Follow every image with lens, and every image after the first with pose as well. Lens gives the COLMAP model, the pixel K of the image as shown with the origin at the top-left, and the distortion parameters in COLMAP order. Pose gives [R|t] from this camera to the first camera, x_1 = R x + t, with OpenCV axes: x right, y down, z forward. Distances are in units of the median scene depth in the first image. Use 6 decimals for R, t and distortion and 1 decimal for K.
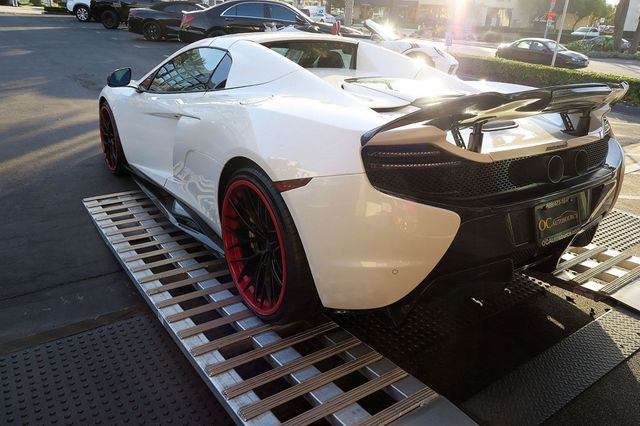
lens RADIAL K [[460.8, 0, 324.7], [0, 460.8, 222.5], [0, 0, 1]] dist [-0.021688, 0.004467]
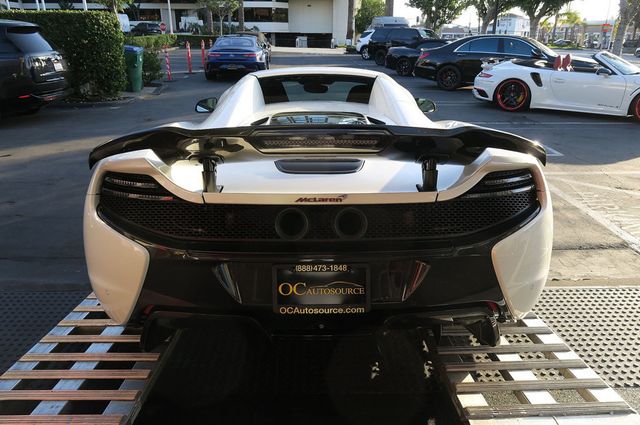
lens RADIAL K [[445.1, 0, 321.9], [0, 445.1, 223.9], [0, 0, 1]] dist [-0.026676, 0.009196]
pose [[0.837966, 0.163825, -0.520552, 0.715042], [-0.191756, 0.981443, 0.000191, -0.093983], [0.510923, 0.099659, 0.853830, 0.248226]]
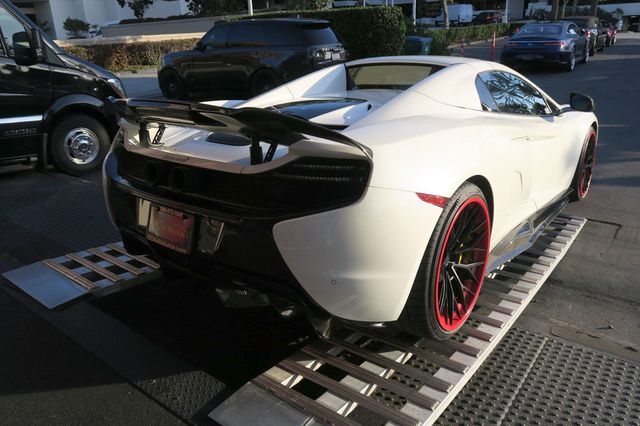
lens RADIAL K [[460.8, 0, 318.3], [0, 460.8, 219.5], [0, 0, 1]] dist [-0.021688, 0.004467]
pose [[0.305162, 0.293969, -0.905792, 1.237073], [-0.348005, 0.919800, 0.181272, -0.263065], [0.886436, 0.259903, 0.382991, 0.707110]]
